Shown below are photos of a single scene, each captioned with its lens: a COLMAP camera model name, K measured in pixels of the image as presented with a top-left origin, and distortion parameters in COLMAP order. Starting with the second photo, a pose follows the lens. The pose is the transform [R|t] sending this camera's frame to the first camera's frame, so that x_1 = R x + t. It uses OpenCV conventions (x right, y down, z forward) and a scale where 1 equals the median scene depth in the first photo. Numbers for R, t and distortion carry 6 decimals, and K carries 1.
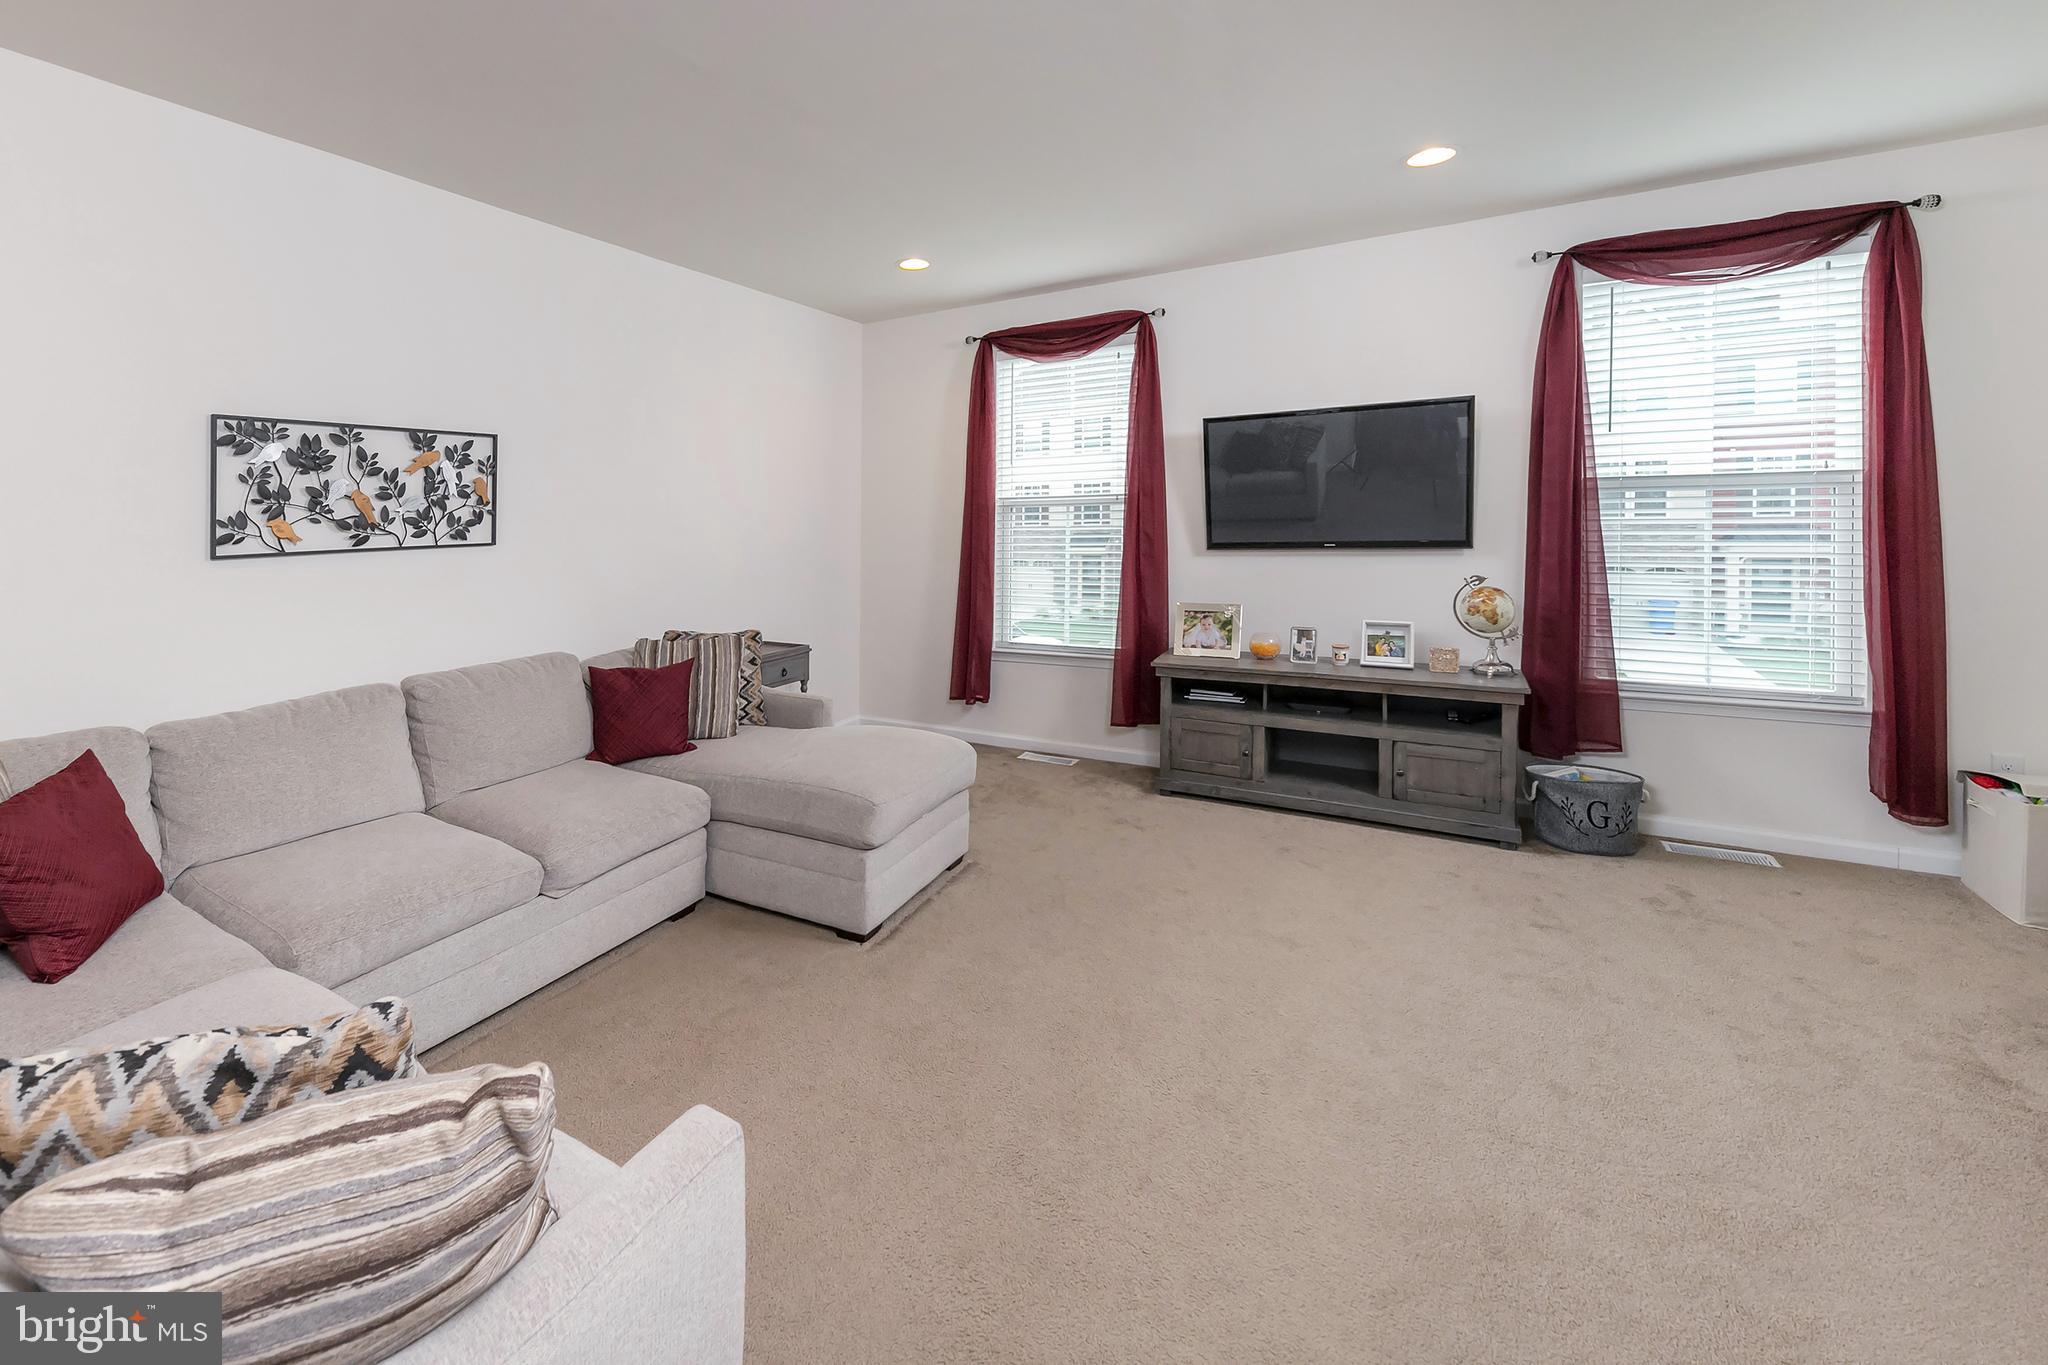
lens RADIAL K [[793.9, 0, 1020.8], [0, 793.9, 683.7], [0, 0, 1]] dist [-0.001947, 0.000047]
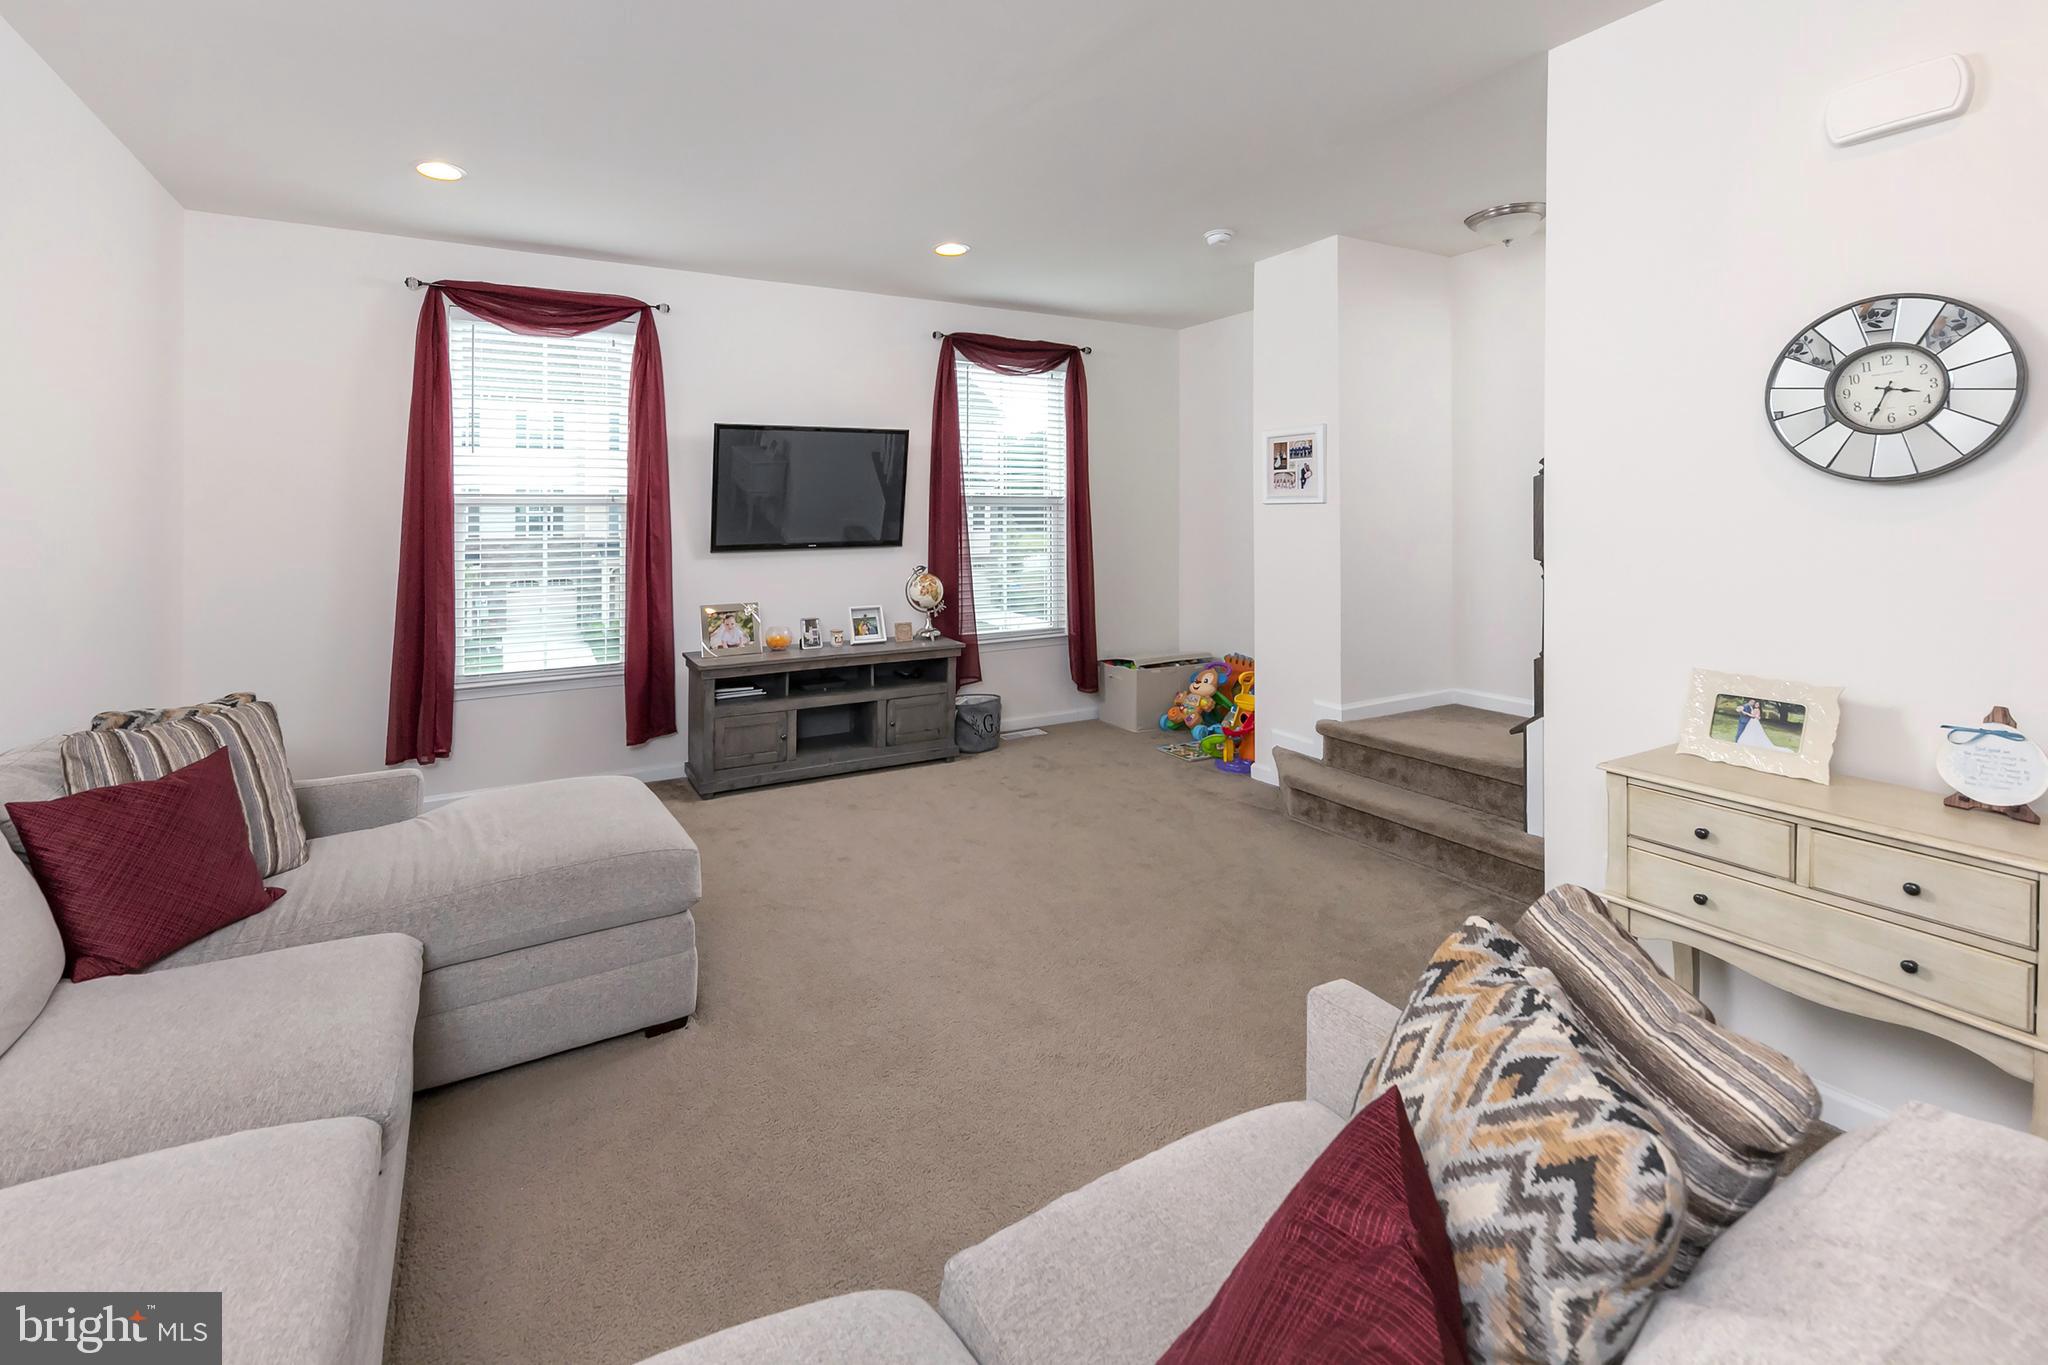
lens RADIAL K [[717.0, 0, 1020.1], [0, 717.0, 681.8], [0, 0, 1]] dist [0.002607, 0.000090]
pose [[0.589741, -0.166646, 0.790212, -0.295168], [0.164590, 0.982743, 0.084414, -0.017418], [-0.790643, 0.080279, 0.606992, 0.136955]]
